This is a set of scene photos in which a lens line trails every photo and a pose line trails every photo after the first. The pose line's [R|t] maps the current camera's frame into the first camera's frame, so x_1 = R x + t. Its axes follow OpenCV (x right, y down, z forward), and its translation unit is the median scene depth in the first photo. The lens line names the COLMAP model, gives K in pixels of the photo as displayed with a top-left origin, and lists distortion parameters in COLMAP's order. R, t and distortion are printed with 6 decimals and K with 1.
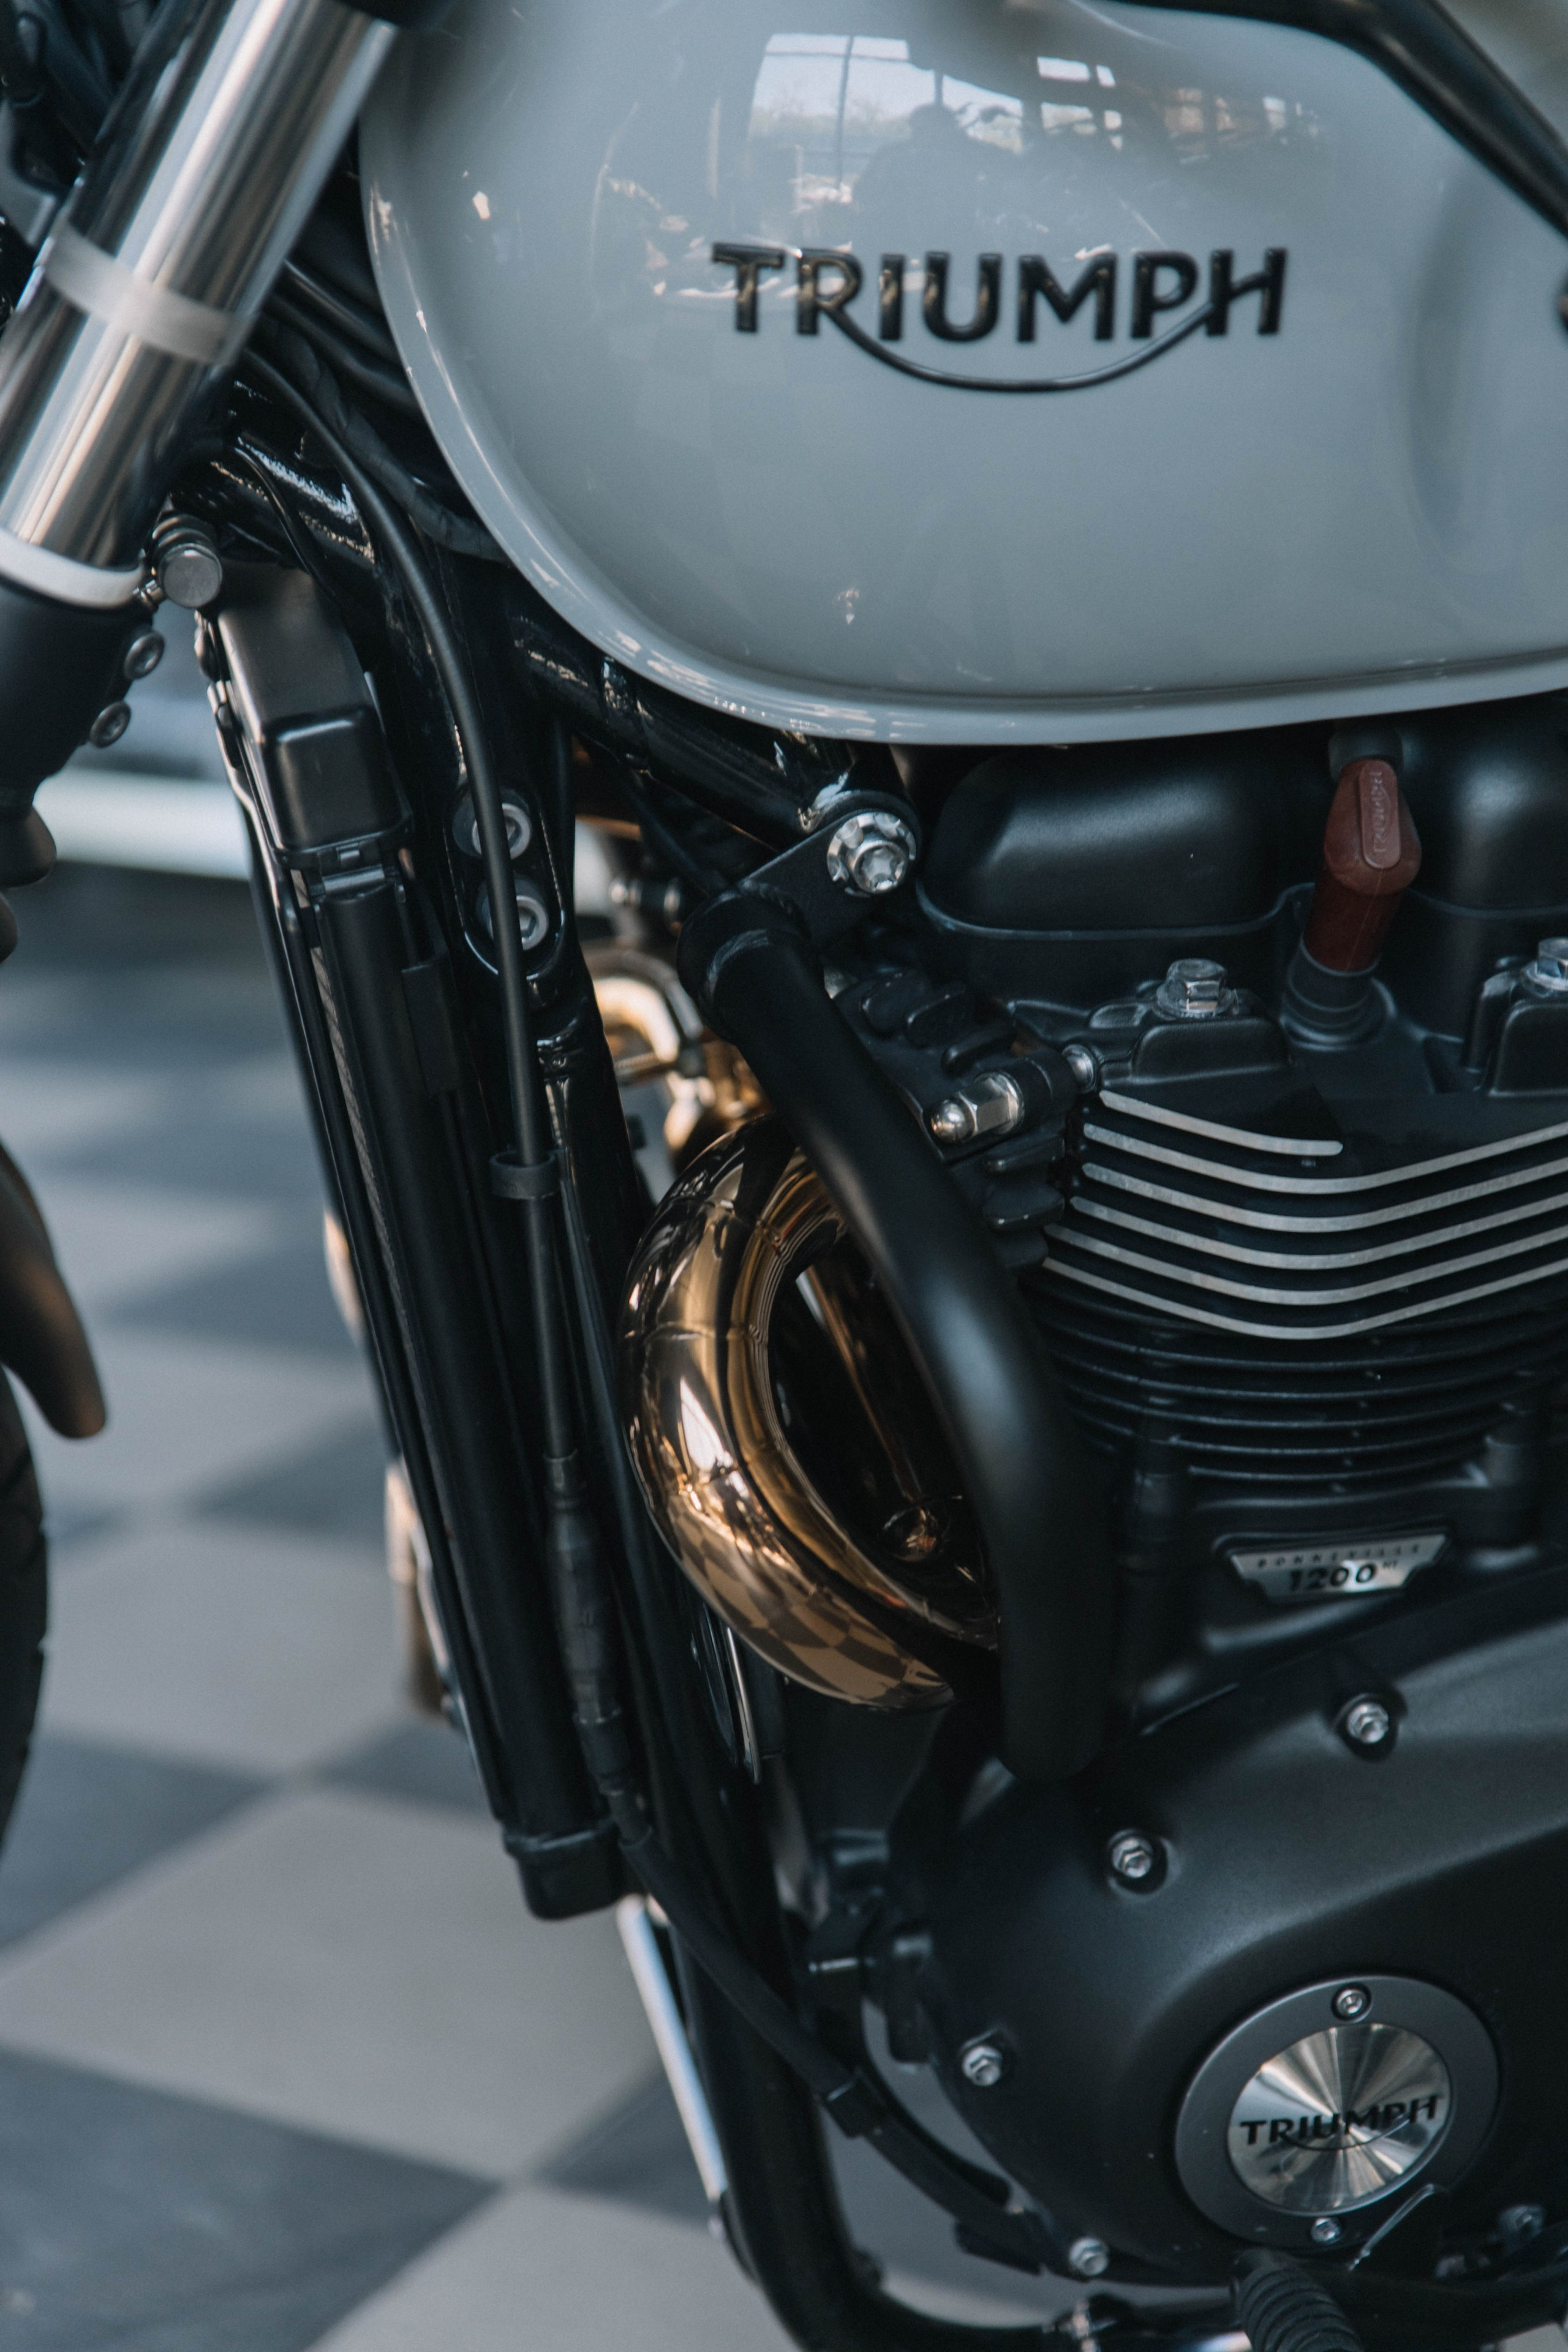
lens RADIAL K [[4296.2, 0, 782.9], [0, 4296.2, 1223.7], [0, 0, 1]] dist [0.014991, -0.006965]
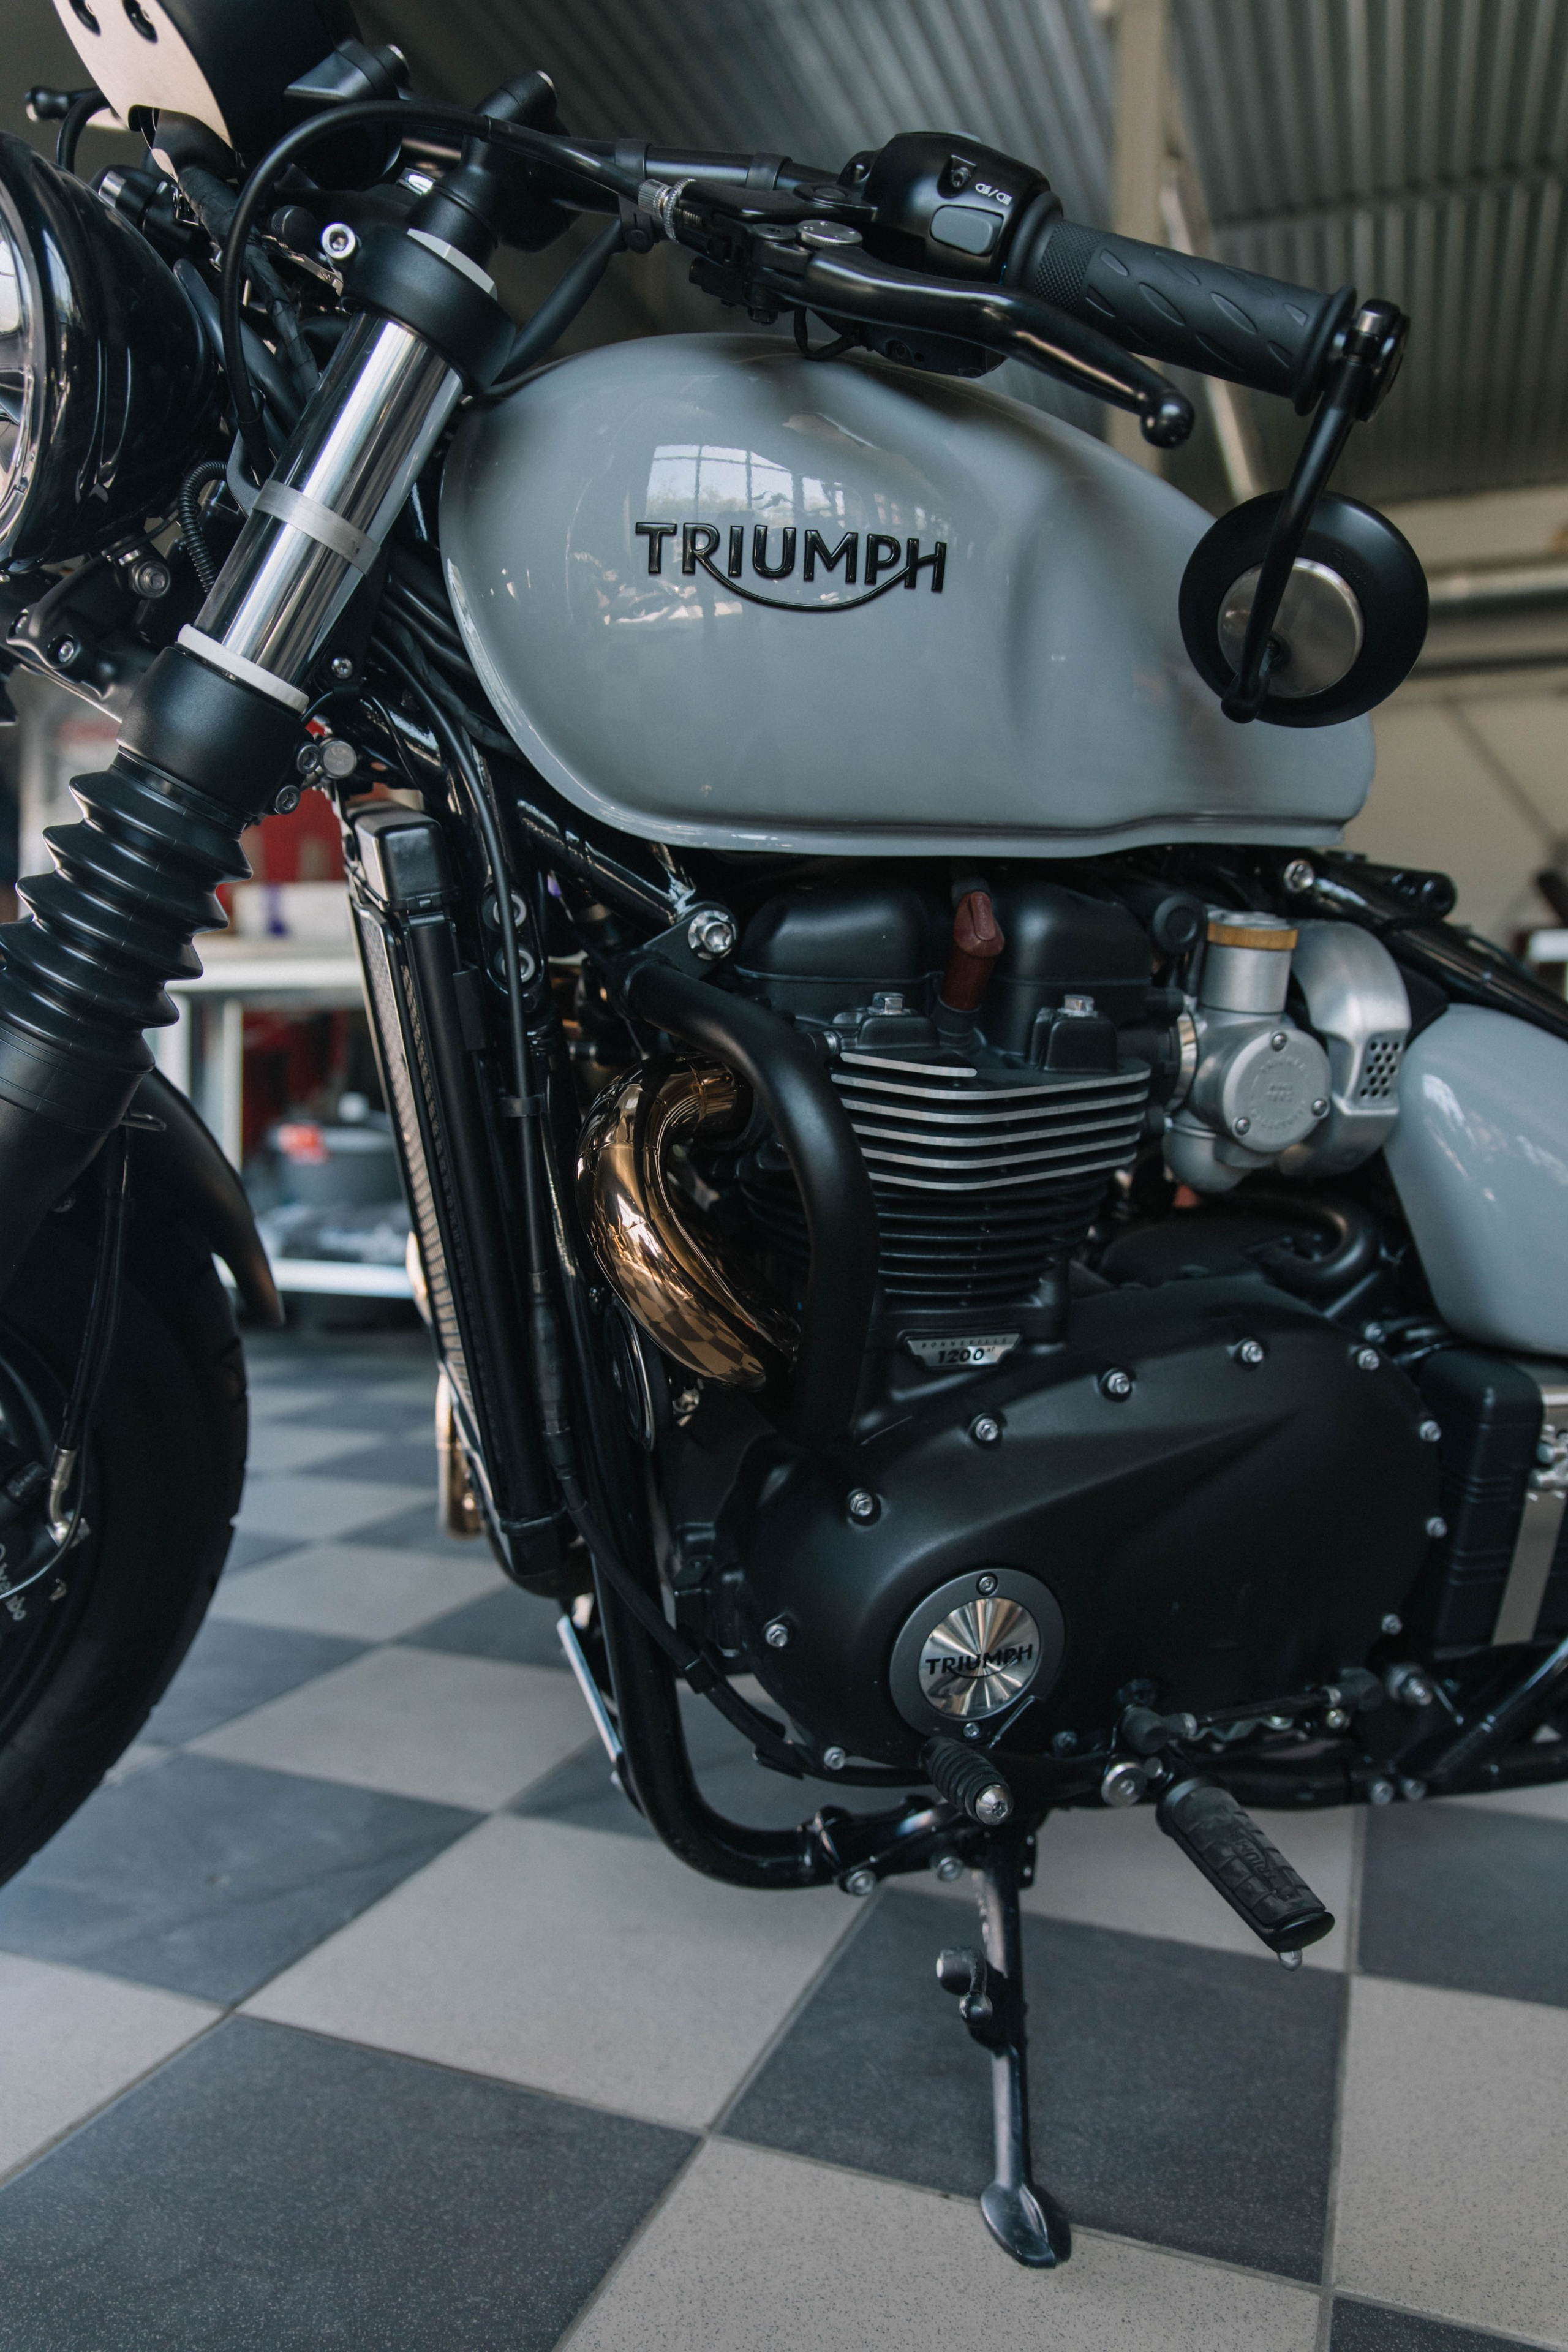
lens RADIAL K [[1685.8, 0, 784.0], [0, 1685.8, 1176.0], [0, 0, 1]] dist [0.004800, -0.004674]
pose [[0.993844, 0.000865, 0.110782, -0.028965], [0.022293, 0.977954, -0.207627, 0.167123], [-0.108519, 0.208819, 0.971915, 0.315931]]
